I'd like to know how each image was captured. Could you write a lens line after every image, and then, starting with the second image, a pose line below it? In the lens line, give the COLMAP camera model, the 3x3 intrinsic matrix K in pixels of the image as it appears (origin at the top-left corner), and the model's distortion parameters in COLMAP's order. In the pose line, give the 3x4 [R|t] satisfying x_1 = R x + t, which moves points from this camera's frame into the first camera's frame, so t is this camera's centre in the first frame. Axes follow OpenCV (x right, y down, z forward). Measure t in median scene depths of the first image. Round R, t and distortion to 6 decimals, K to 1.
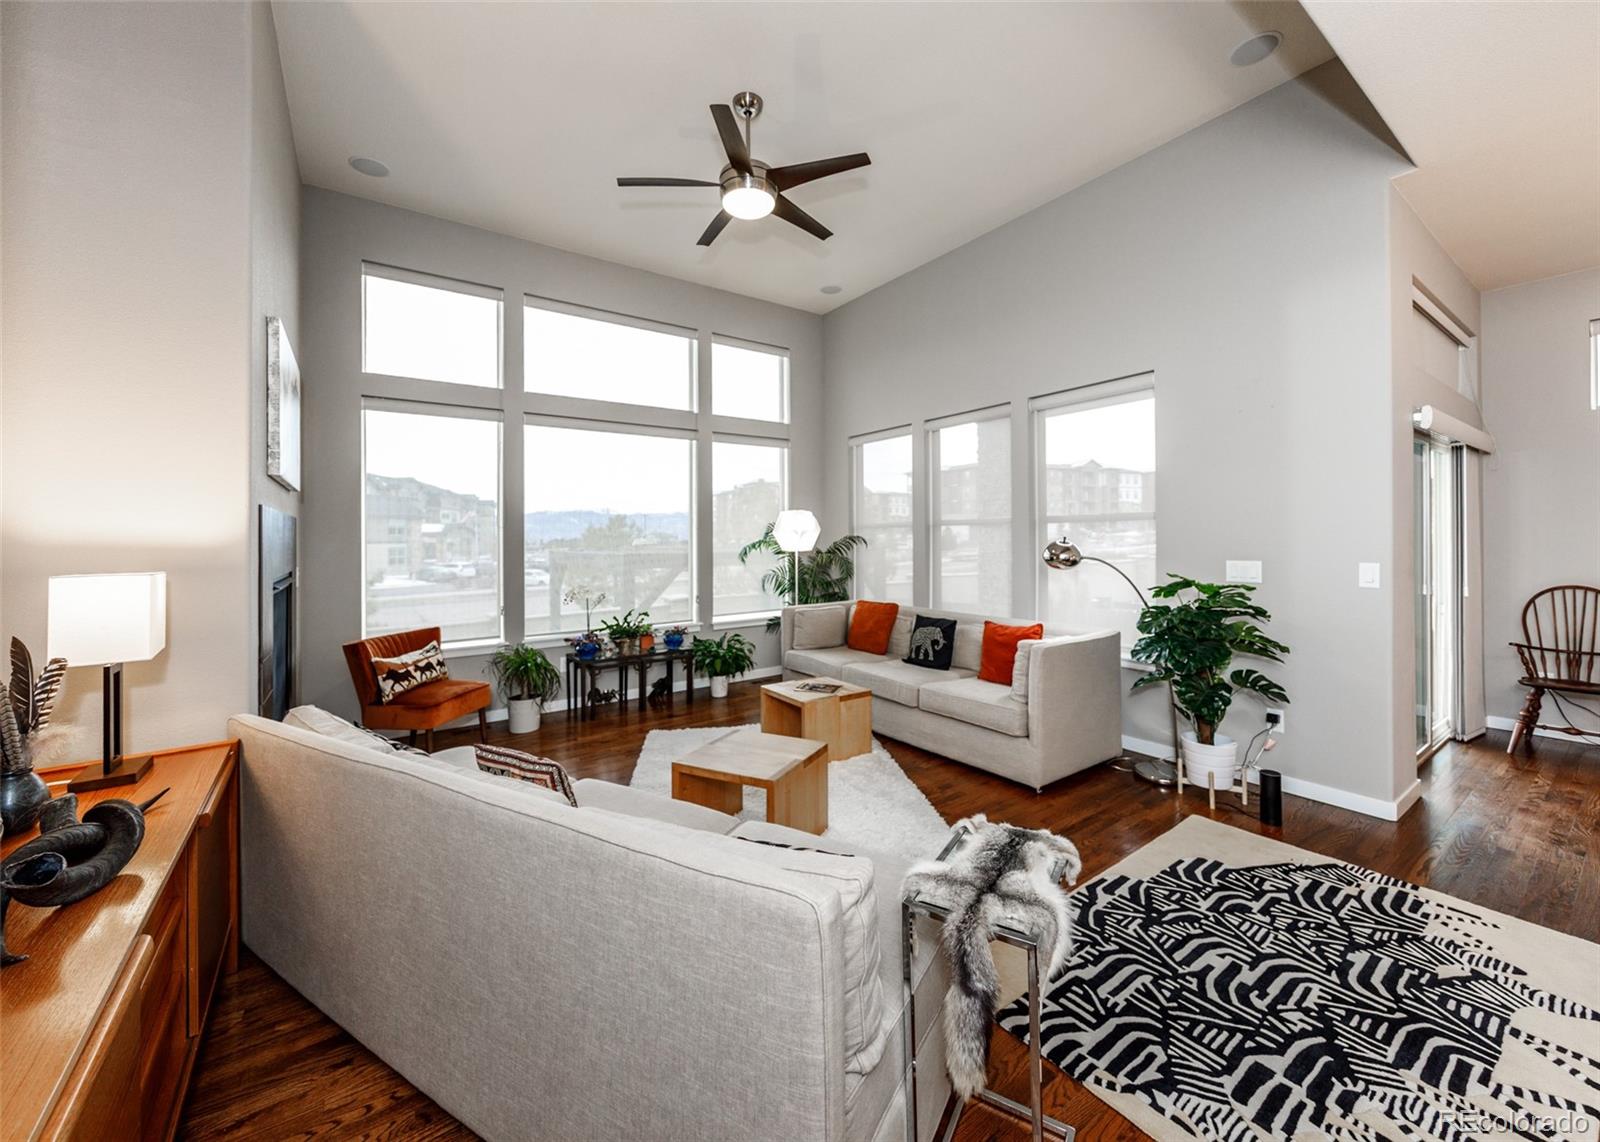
lens RADIAL K [[631.7, 0, 800.8], [0, 631.7, 528.0], [0, 0, 1]] dist [0.000903, 0.000246]
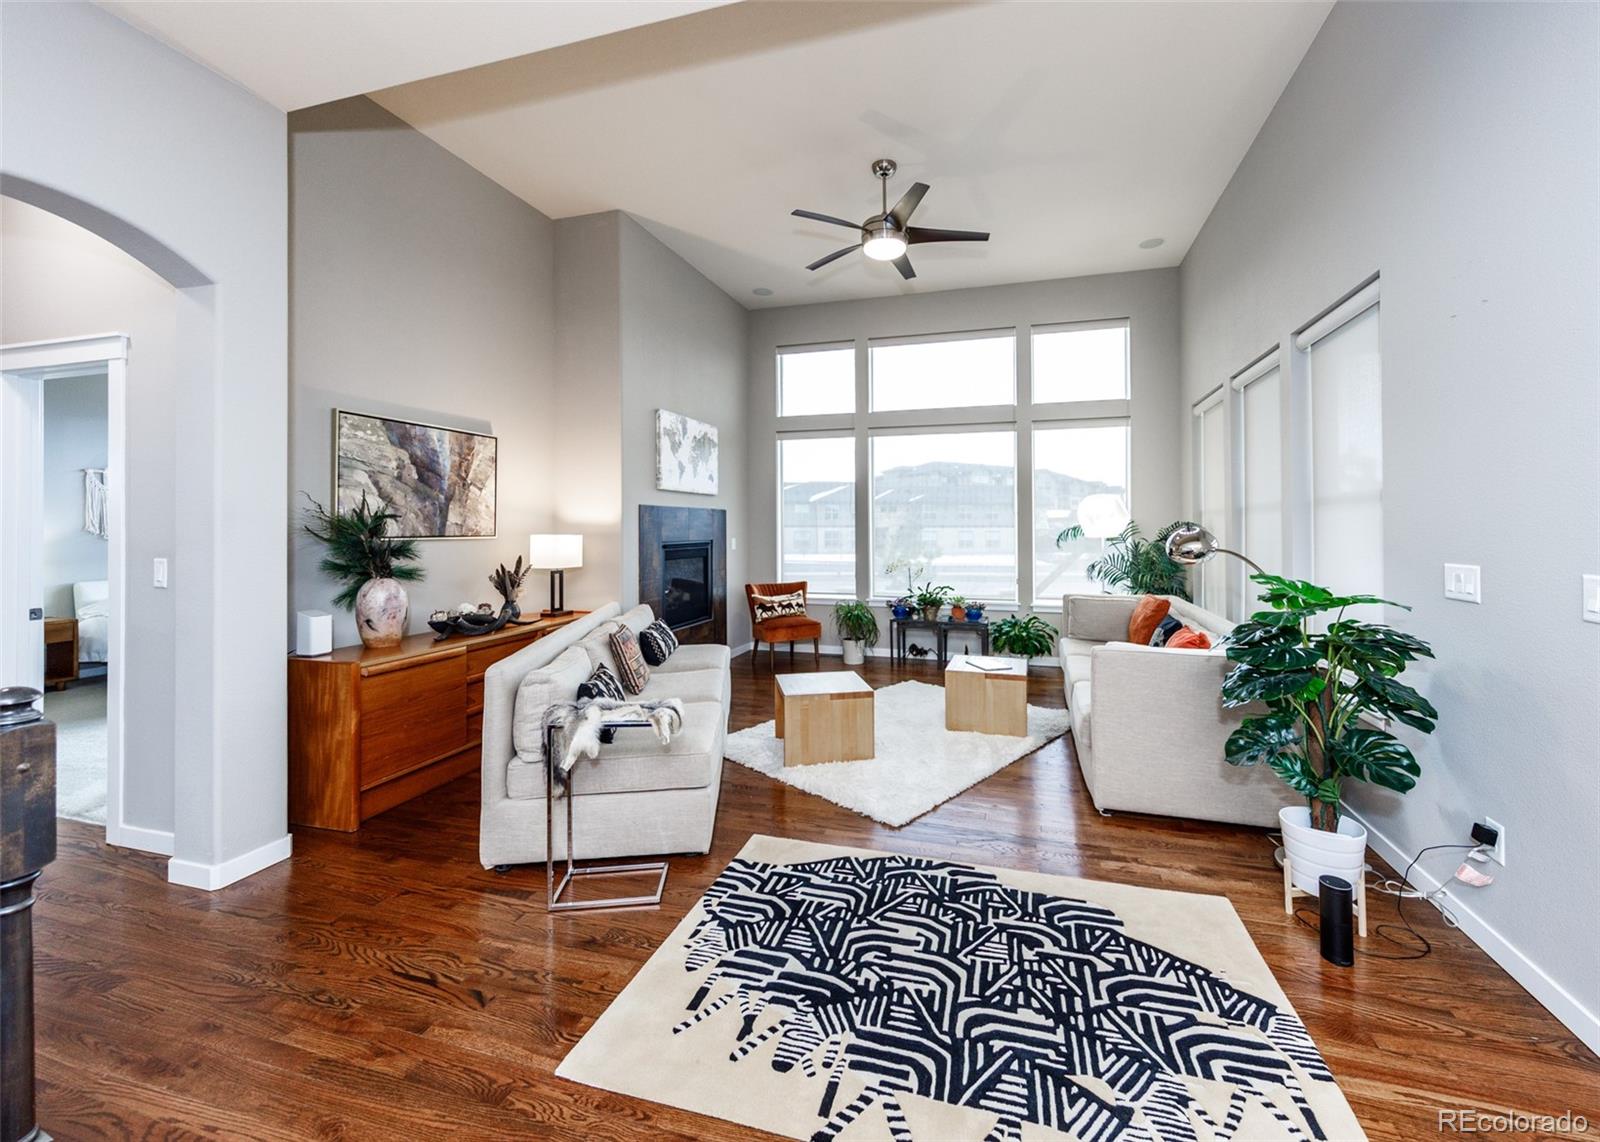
lens RADIAL K [[645.8, 0, 835.7], [0, 645.8, 514.4], [0, 0, 1]] dist [0.001387, -0.000186]
pose [[0.611290, -0.005847, -0.791385, 1.274806], [0.007606, 0.999970, -0.001513, 0.002544], [0.791370, -0.005094, 0.611316, 0.238003]]
